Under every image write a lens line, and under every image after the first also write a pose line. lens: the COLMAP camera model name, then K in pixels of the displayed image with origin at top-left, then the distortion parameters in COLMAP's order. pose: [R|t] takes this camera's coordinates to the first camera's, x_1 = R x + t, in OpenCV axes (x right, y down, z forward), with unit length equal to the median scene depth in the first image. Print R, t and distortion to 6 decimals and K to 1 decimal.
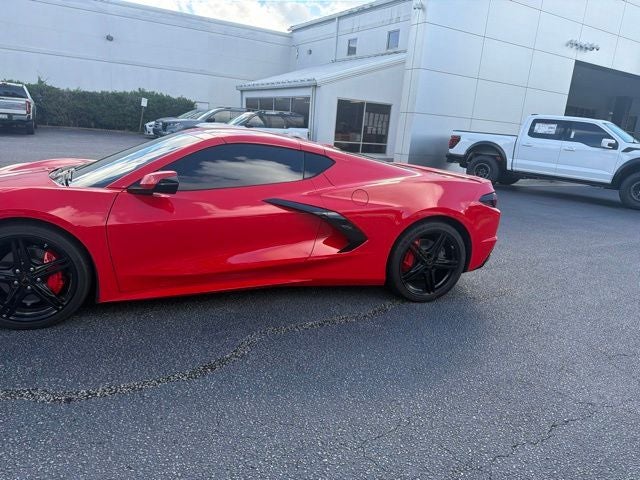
lens RADIAL K [[456.0, 0, 320.0], [0, 456.0, 240.0], [0, 0, 1]] dist [0.041913, -0.050903]
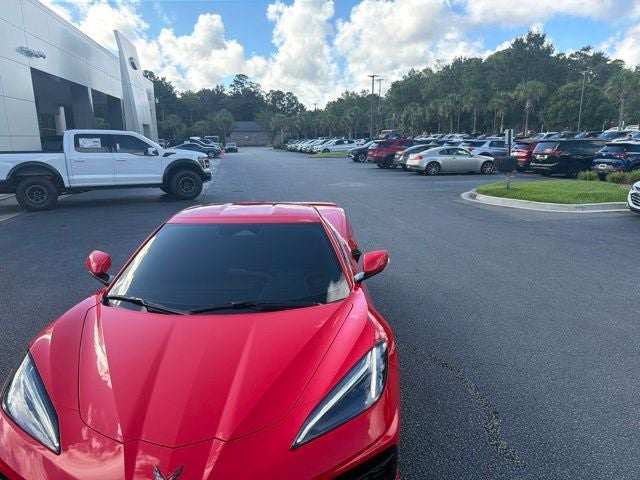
lens RADIAL K [[456.0, 0, 320.0], [0, 456.0, 240.0], [0, 0, 1]] dist [0.041913, -0.050903]
pose [[0.330545, -0.288601, 0.898582, -0.217425], [0.265747, 0.942038, 0.204802, -0.069805], [-0.905604, 0.171099, 0.388080, 0.100681]]
